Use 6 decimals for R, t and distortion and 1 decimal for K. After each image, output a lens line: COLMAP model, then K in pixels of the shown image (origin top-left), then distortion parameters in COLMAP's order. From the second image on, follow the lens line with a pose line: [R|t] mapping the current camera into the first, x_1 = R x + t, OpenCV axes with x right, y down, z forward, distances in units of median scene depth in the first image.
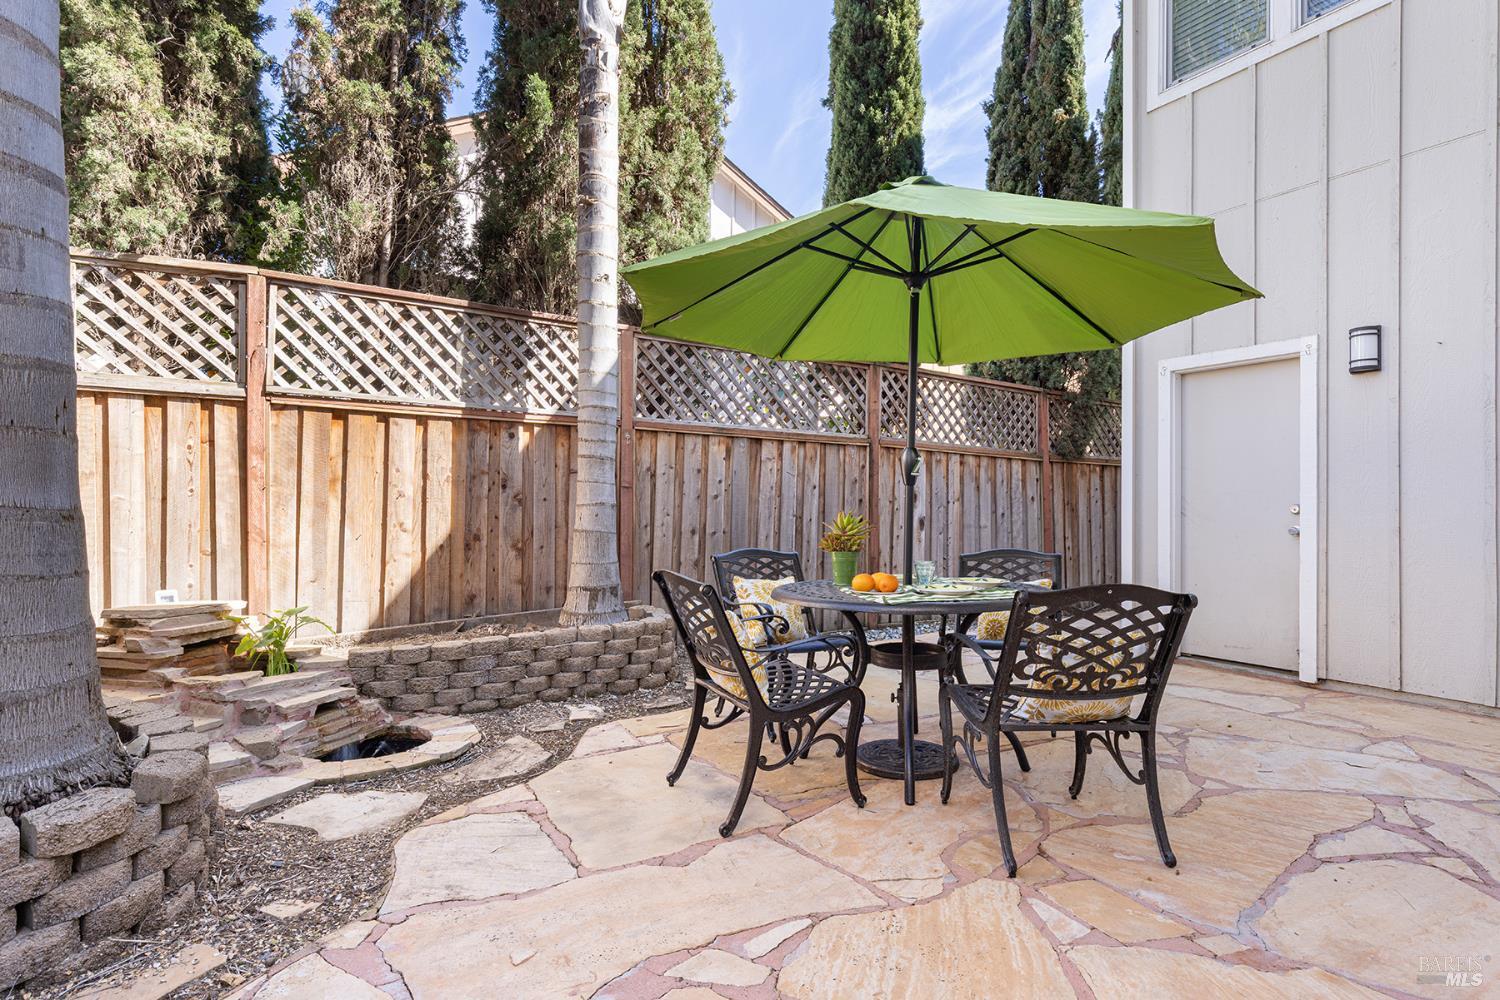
lens RADIAL K [[760.9, 0, 777.0], [0, 760.9, 502.2], [0, 0, 1]] dist [-0.000454, -0.000806]
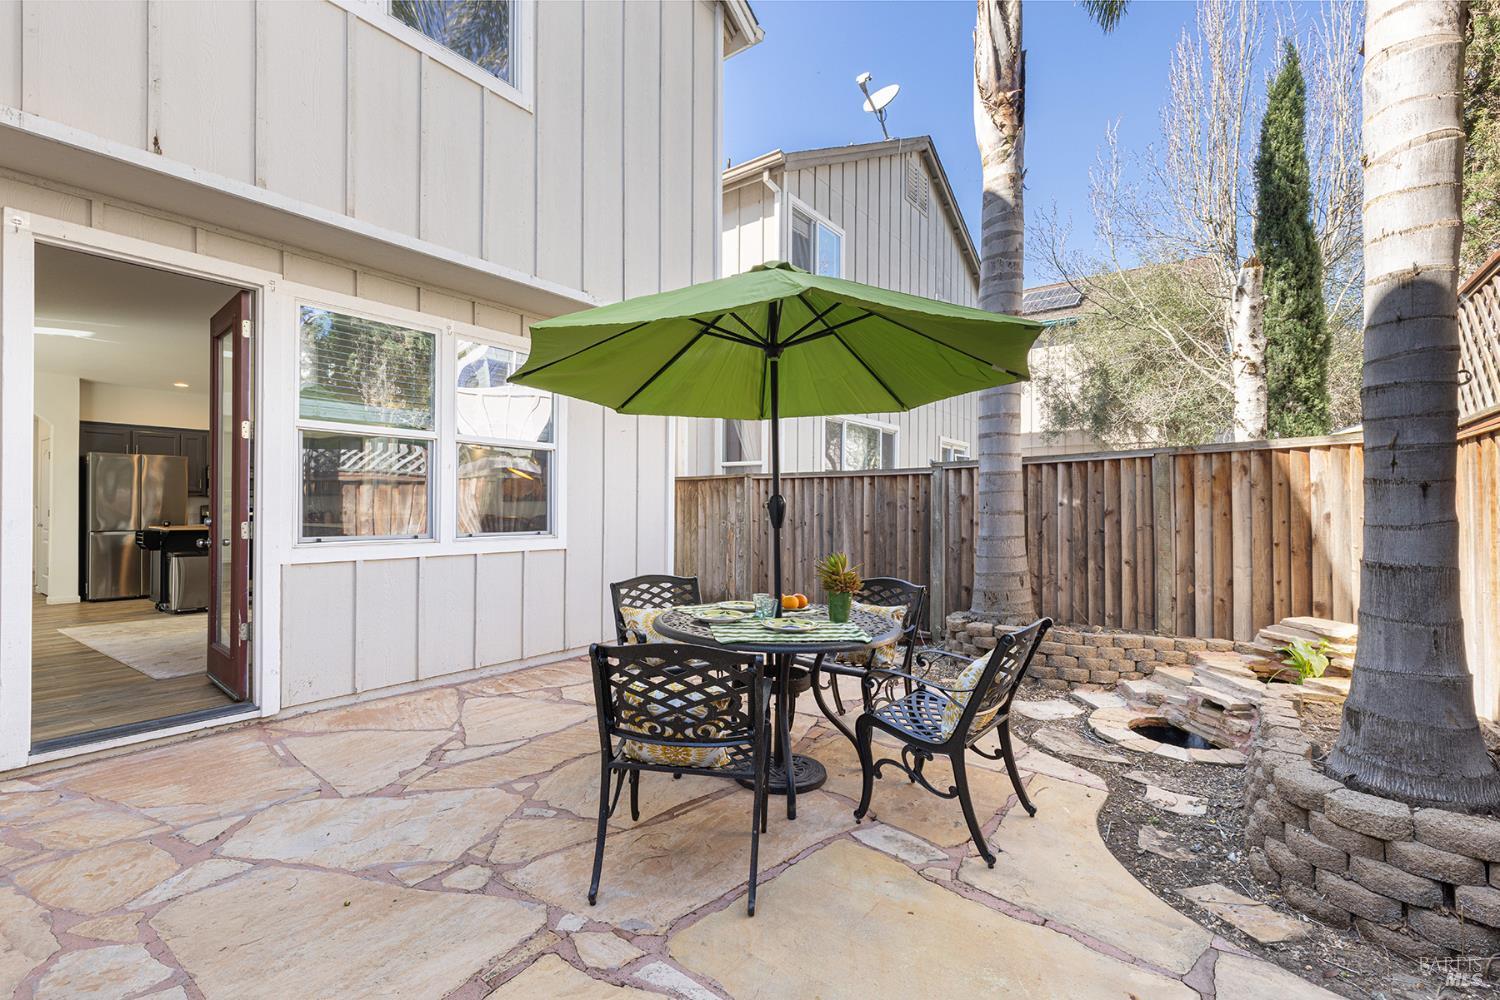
lens RADIAL K [[667.1, 0, 750.0], [0, 667.1, 500.0], [0, 0, 1]] dist [0.000281, -0.000064]
pose [[-0.943826, -0.014789, -0.330113, 0.417109], [-0.007666, 0.999709, -0.022870, -0.033117], [0.330355, -0.019055, -0.943664, 1.482956]]
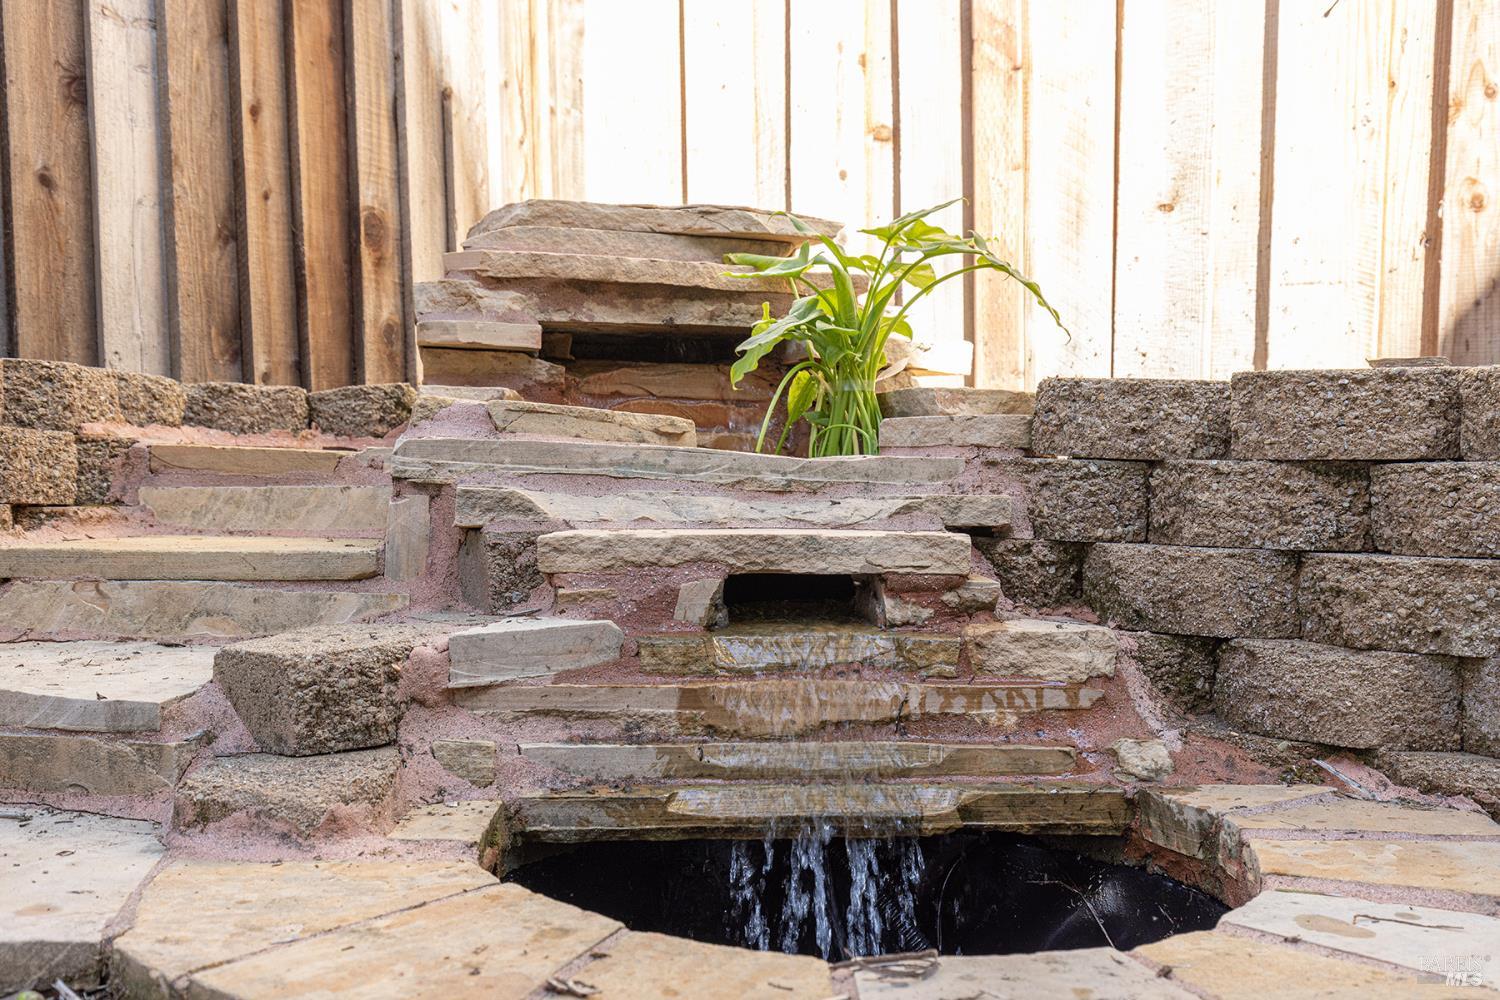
lens RADIAL K [[1443.6, 0, 750.0], [0, 1443.6, 500.0], [0, 0, 1]] dist [-0.001085, 0.000709]
pose [[0.376358, 0.017170, -0.926315, -0.220575], [0.003819, 0.999791, 0.020084, 0.196893], [0.926467, -0.011097, 0.376213, 0.707112]]
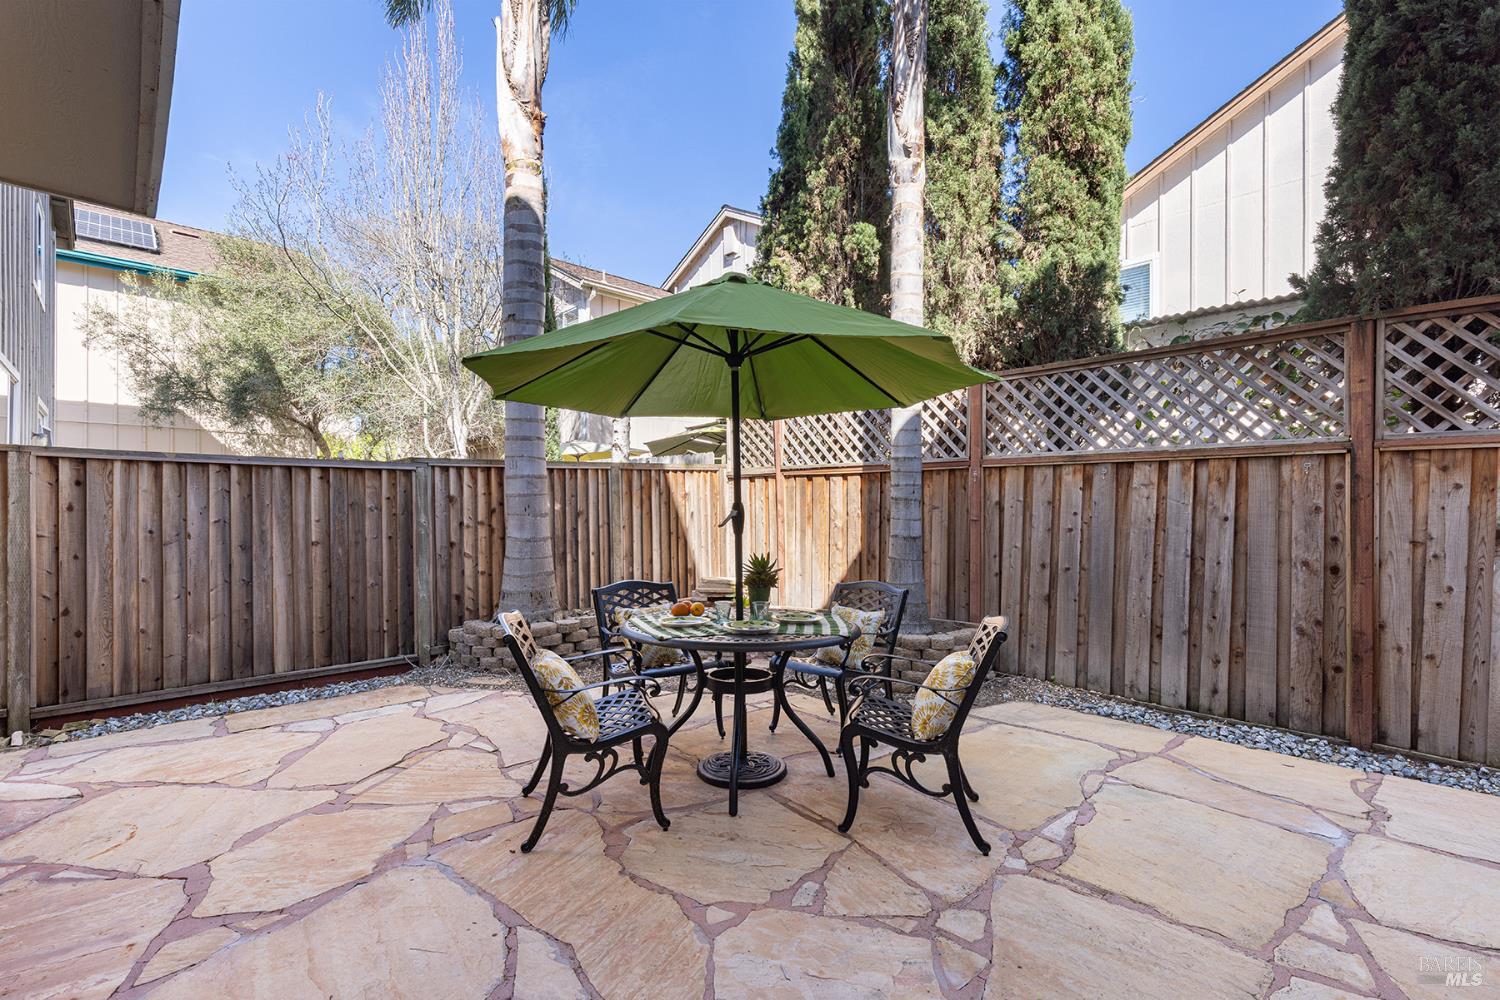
lens RADIAL K [[681.1, 0, 750.0], [0, 681.1, 500.0], [0, 0, 1]] dist [0.002377, 0.000168]
pose [[0.162625, -0.014221, -0.986585, 0.933713], [0.007540, 0.999885, -0.013170, -0.049178], [0.986659, -0.005297, 0.162714, 0.649899]]
